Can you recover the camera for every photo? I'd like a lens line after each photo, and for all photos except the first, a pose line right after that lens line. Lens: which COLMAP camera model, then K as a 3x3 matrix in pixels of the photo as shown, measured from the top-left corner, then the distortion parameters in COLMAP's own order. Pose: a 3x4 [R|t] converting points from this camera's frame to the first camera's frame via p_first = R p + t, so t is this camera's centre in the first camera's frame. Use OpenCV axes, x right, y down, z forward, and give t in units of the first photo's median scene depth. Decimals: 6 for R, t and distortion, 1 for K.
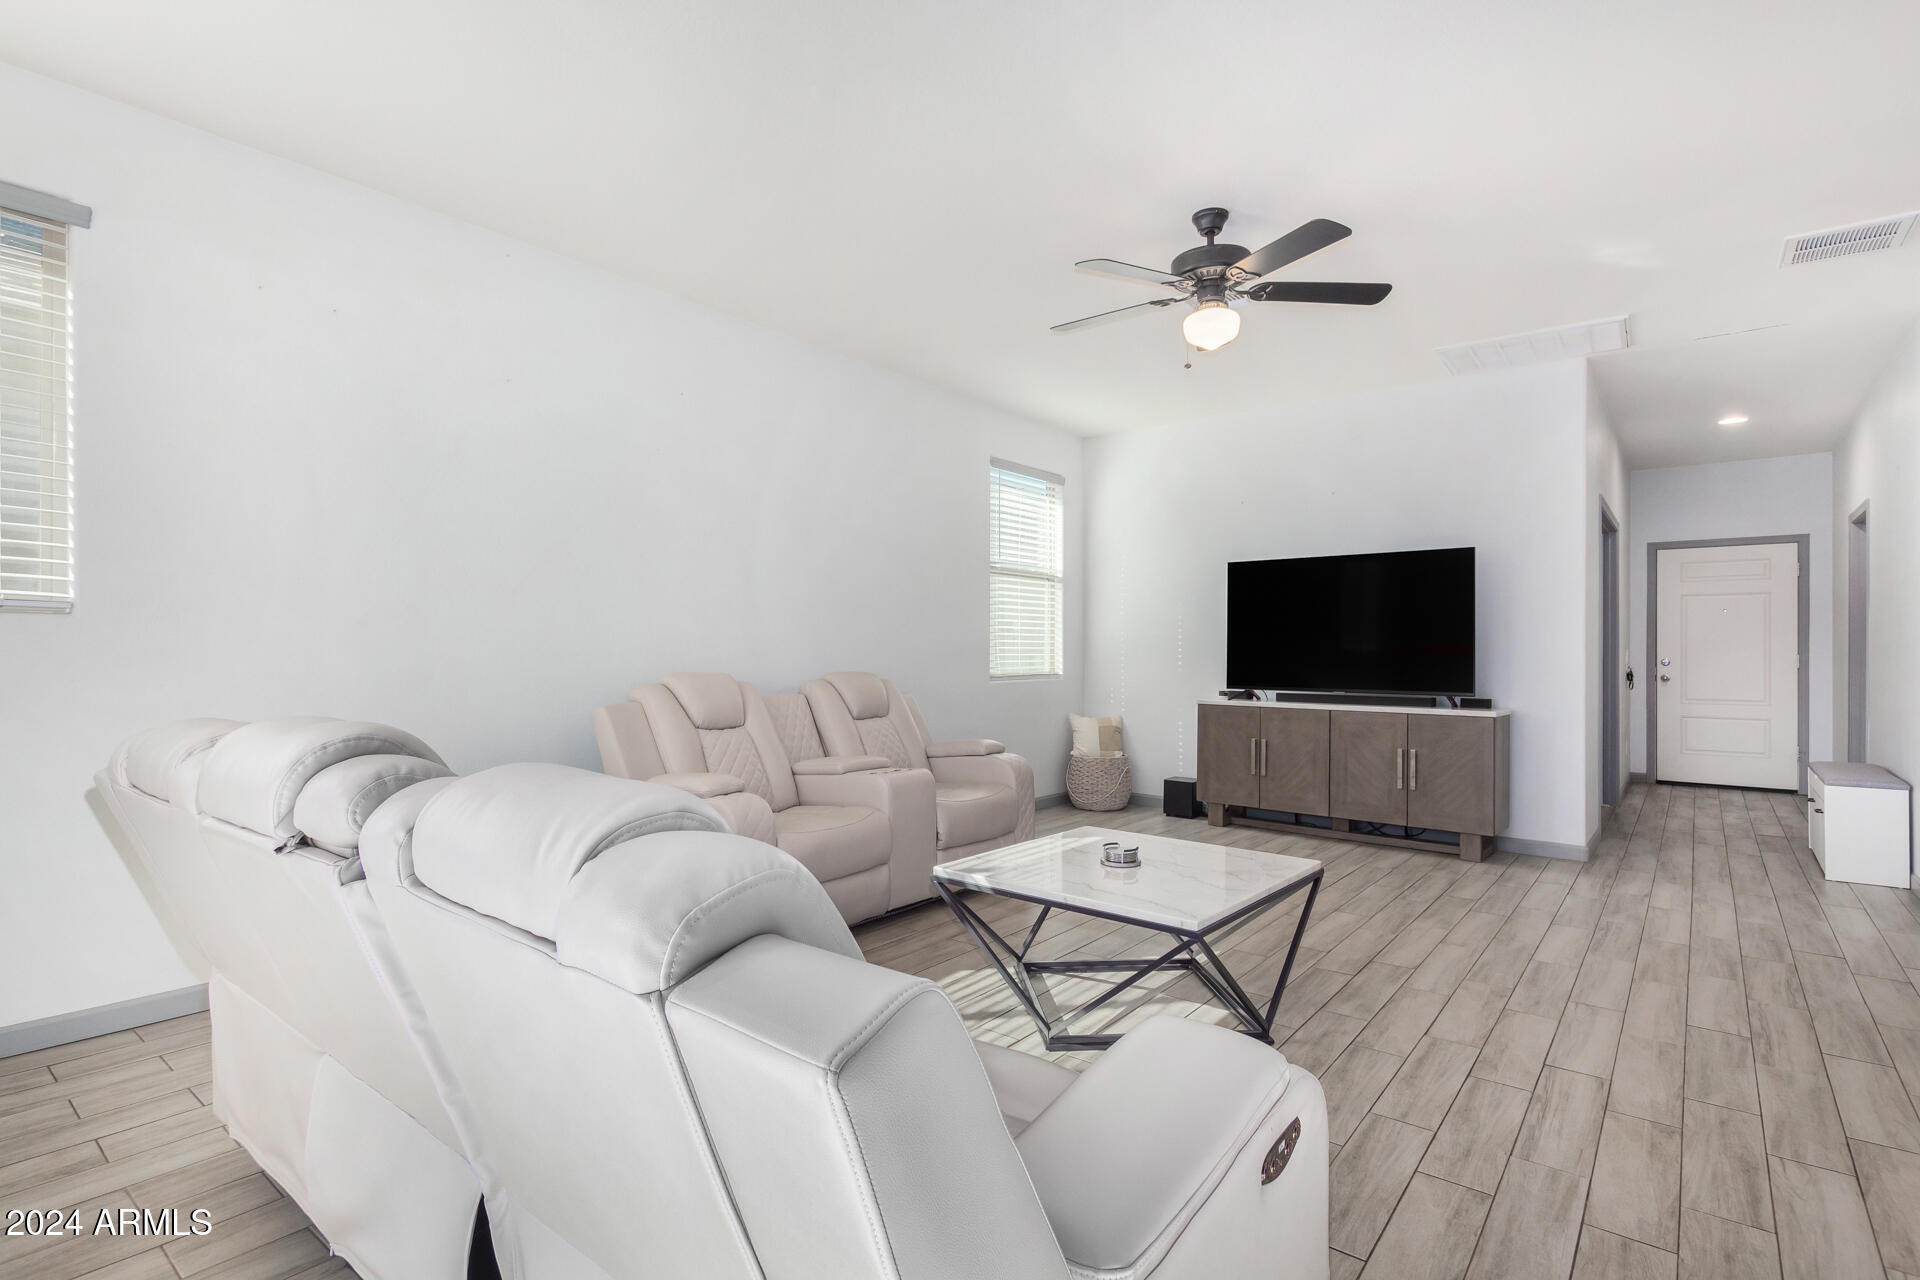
lens RADIAL K [[938.0, 0, 949.3], [0, 938.0, 636.5], [0, 0, 1]] dist [0.001137, 0.000142]
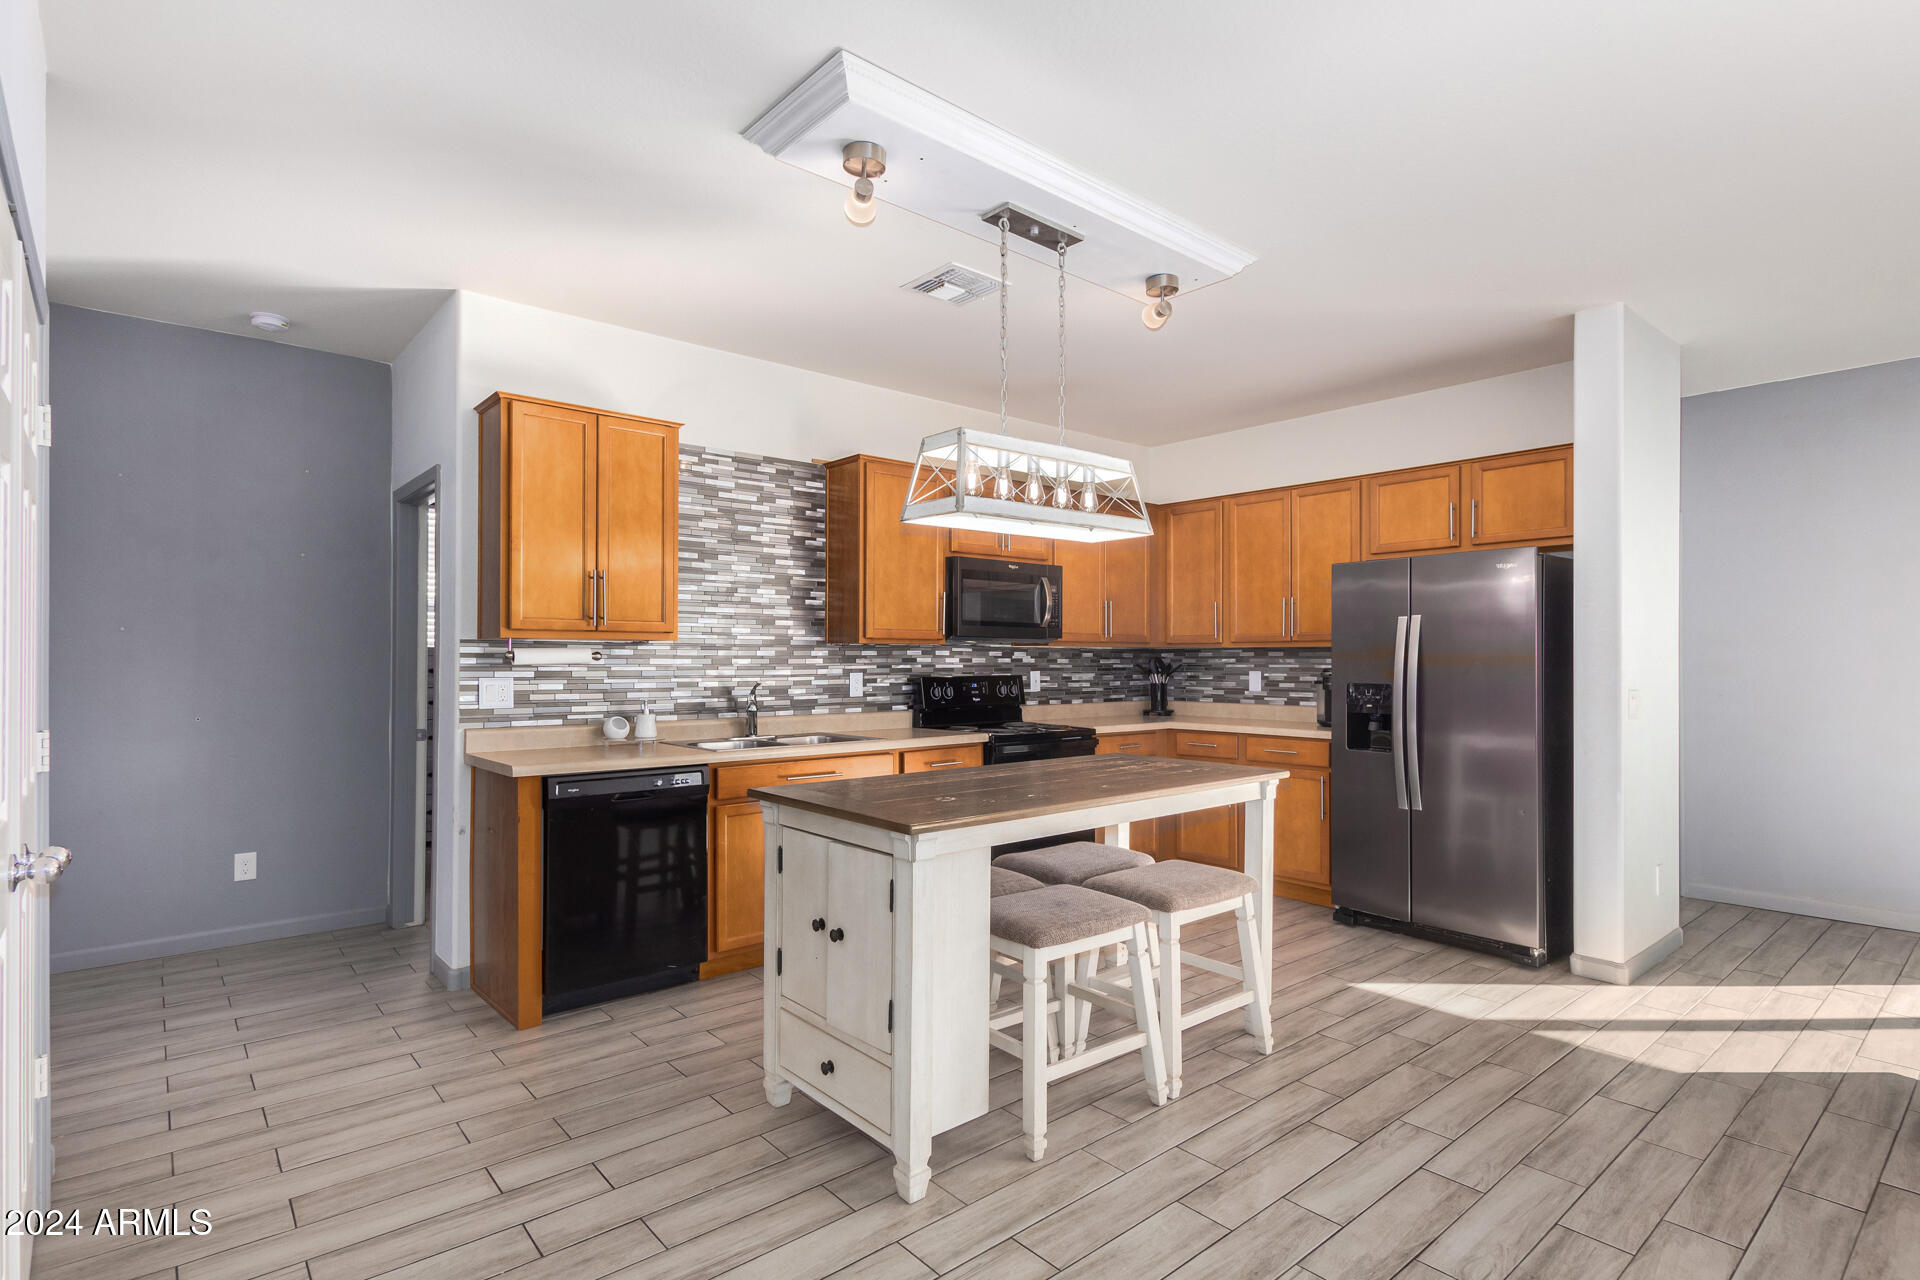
lens RADIAL K [[938.0, 0, 948.8], [0, 938.0, 650.3], [0, 0, 1]] dist [0.001137, 0.000142]
pose [[-0.979227, -0.004782, 0.202713, 0.838900], [-0.008429, 0.999818, -0.017131, -0.032428], [-0.202594, -0.018484, -0.979088, 1.397872]]
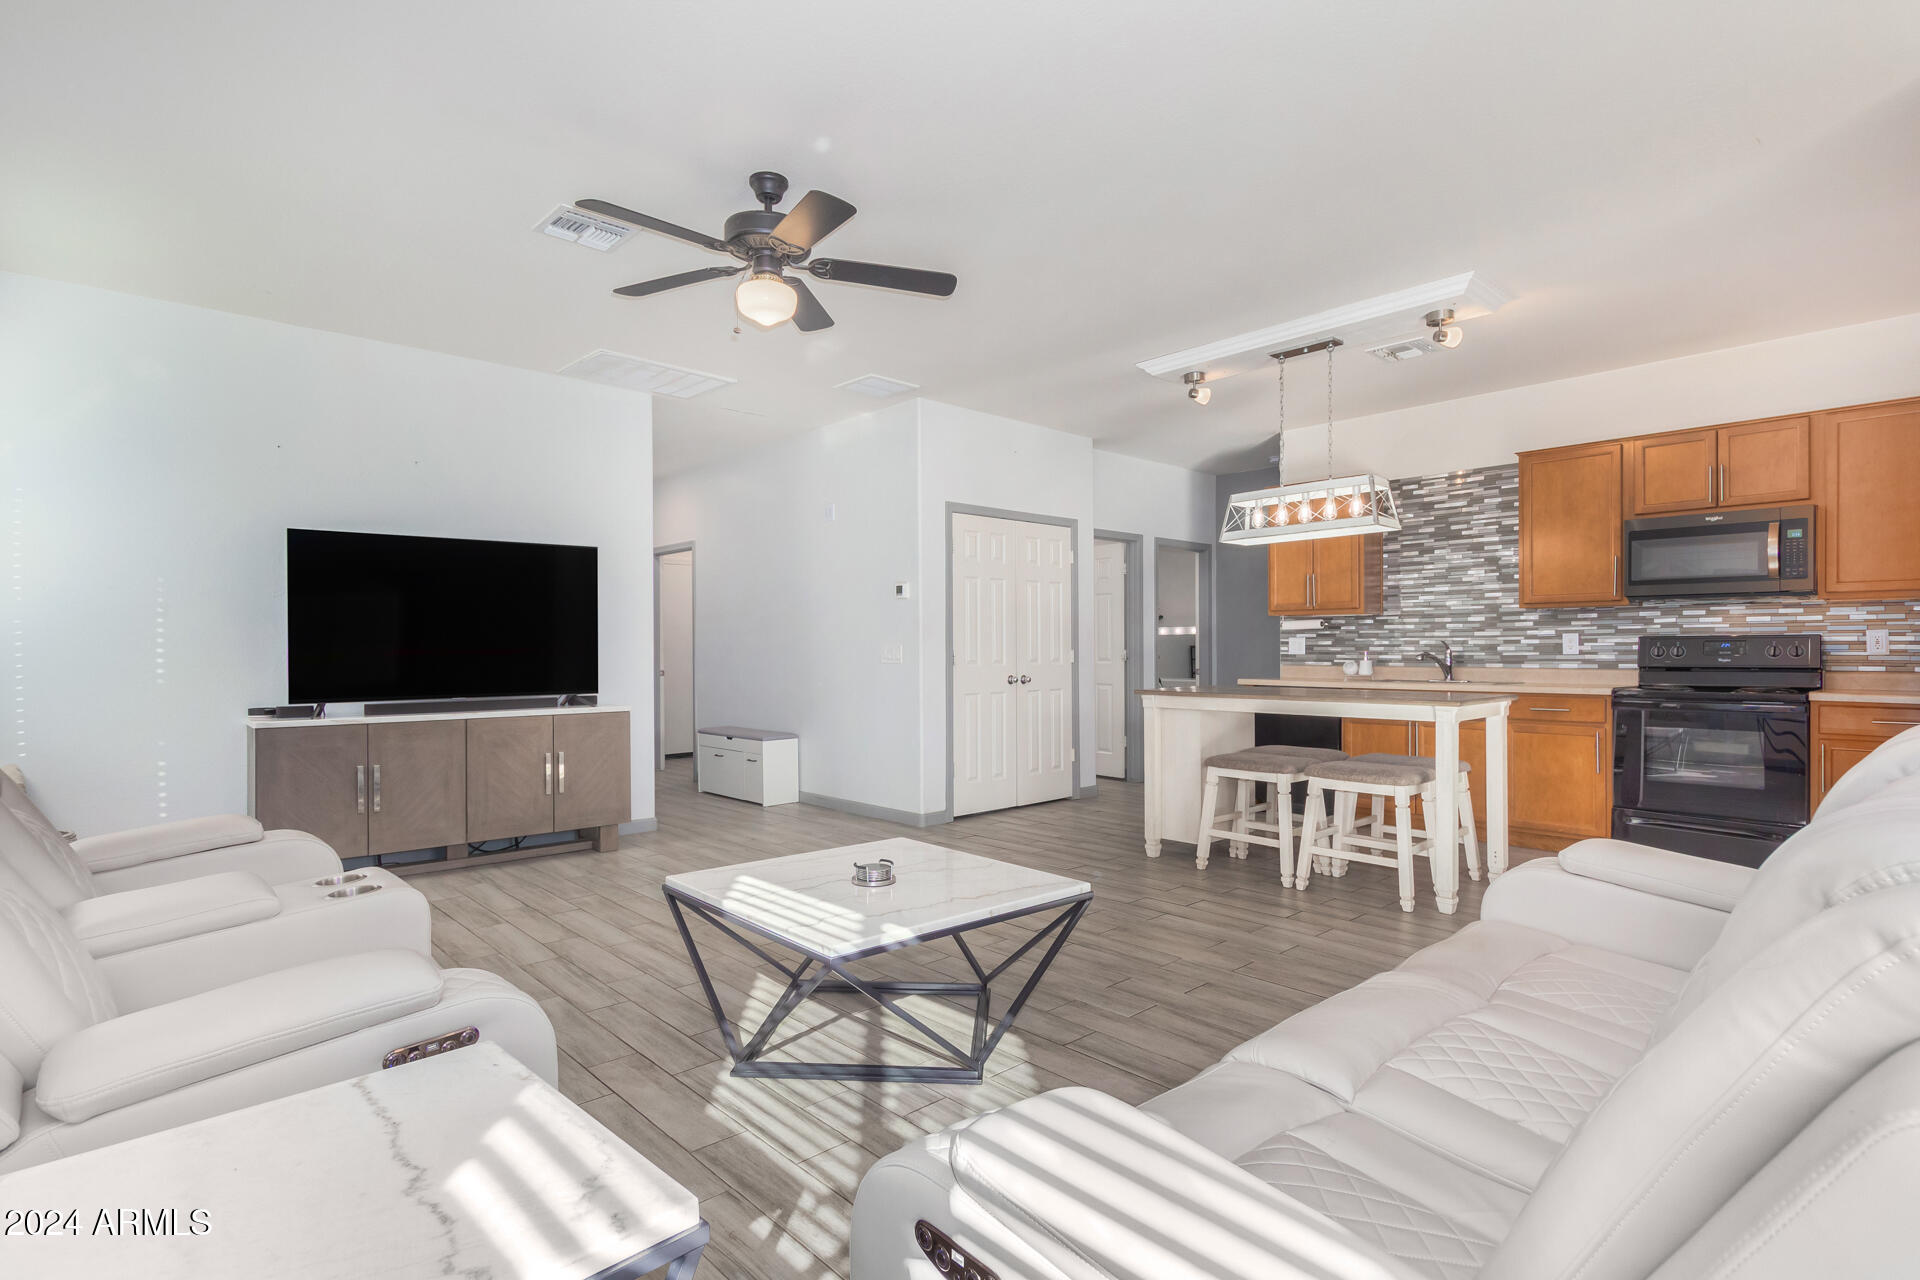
lens RADIAL K [[938.0, 0, 943.0], [0, 938.0, 644.2], [0, 0, 1]] dist [0.001137, 0.000142]
pose [[0.170380, 0.000067, 0.985378, -0.691157], [-0.007281, 0.999973, 0.001190, 0.007678], [-0.985352, -0.007377, 0.170376, 0.761631]]
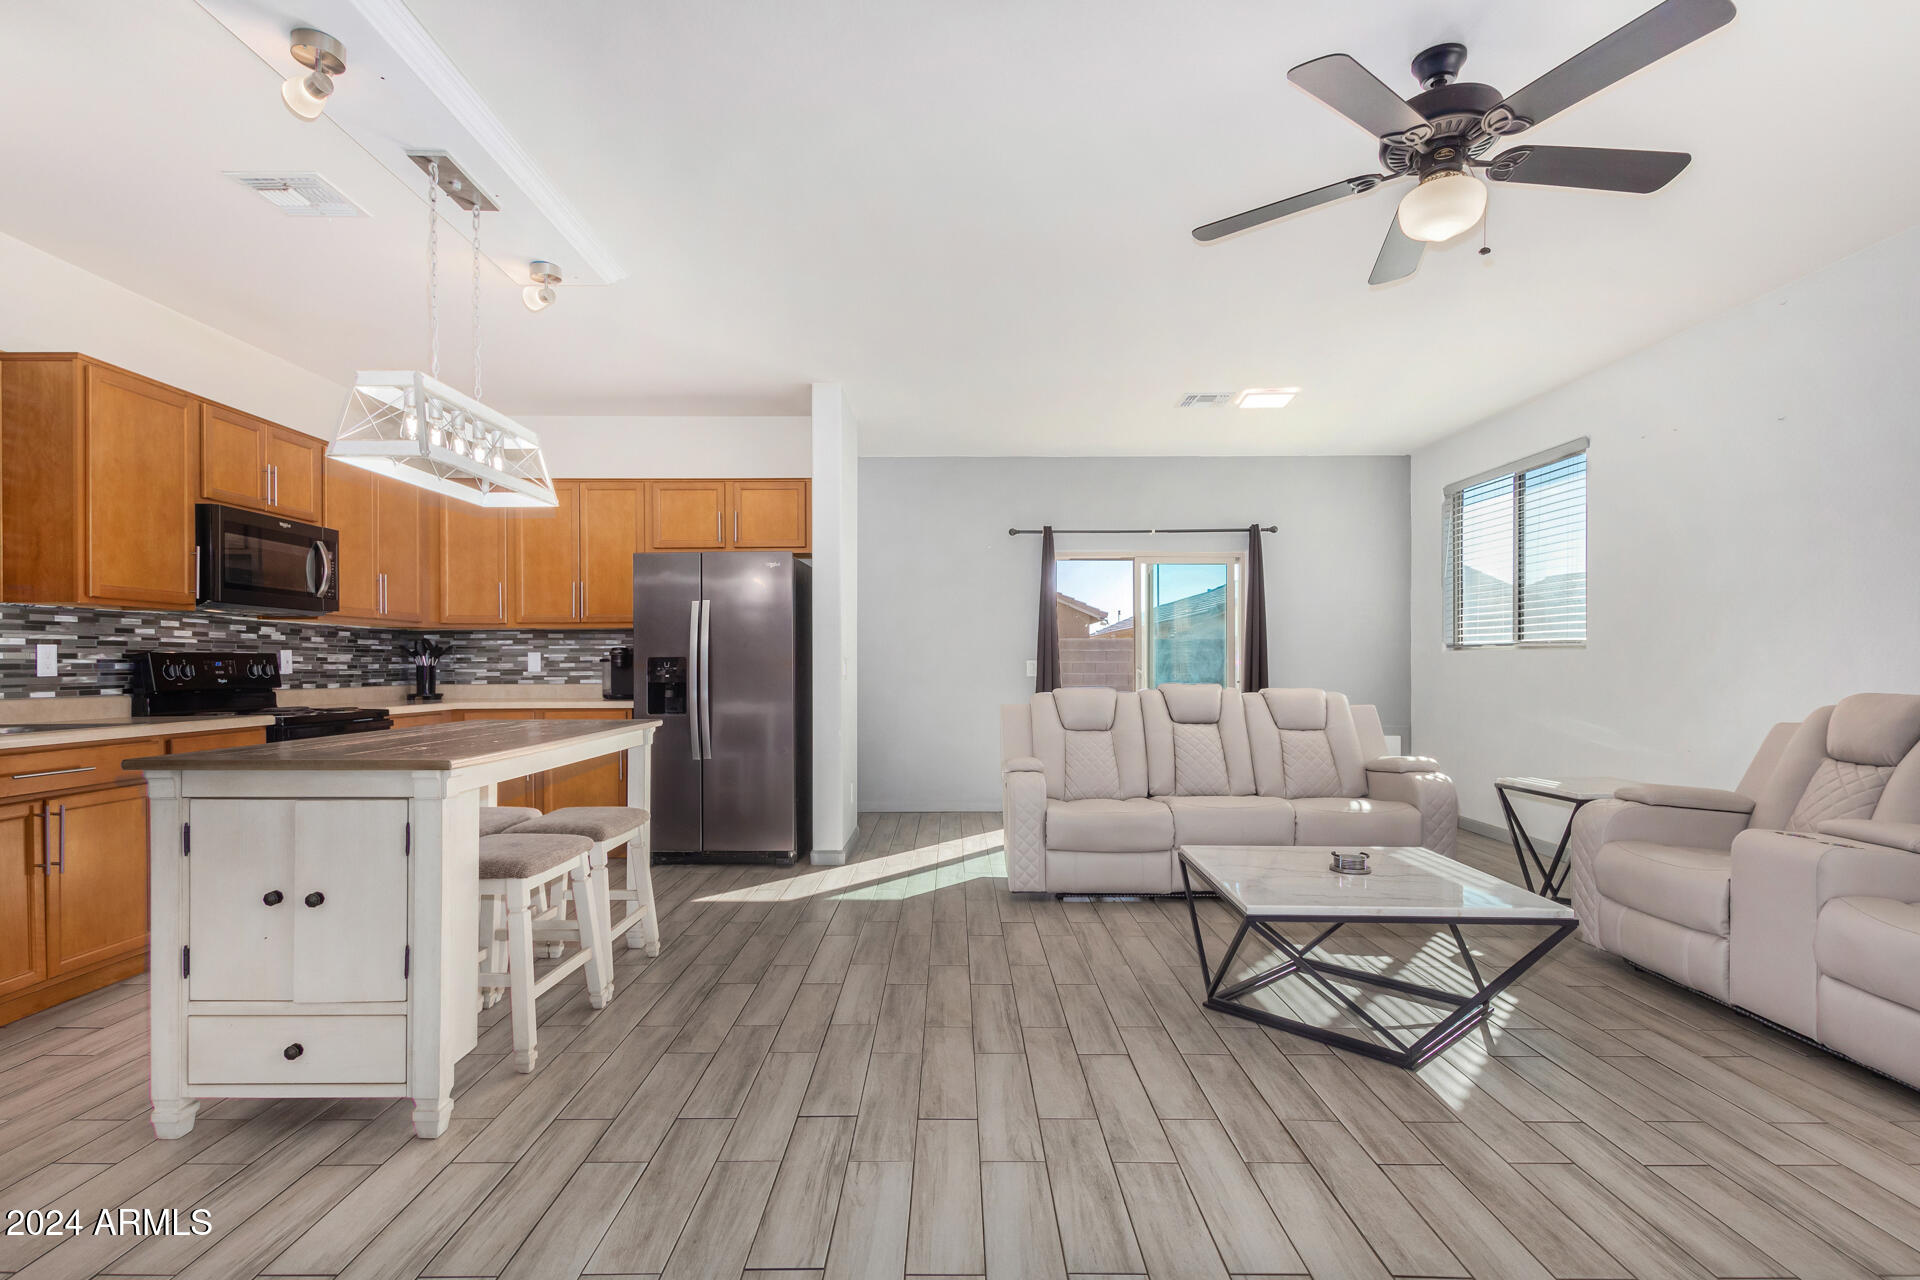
lens RADIAL K [[938.0, 0, 941.8], [0, 938.0, 676.5], [0, 0, 1]] dist [0.001137, 0.000142]
pose [[-0.788671, 0.002904, -0.614809, 1.151604], [0.003142, 0.999995, 0.000694, 0.023504], [0.614808, -0.001384, -0.788676, 1.506897]]
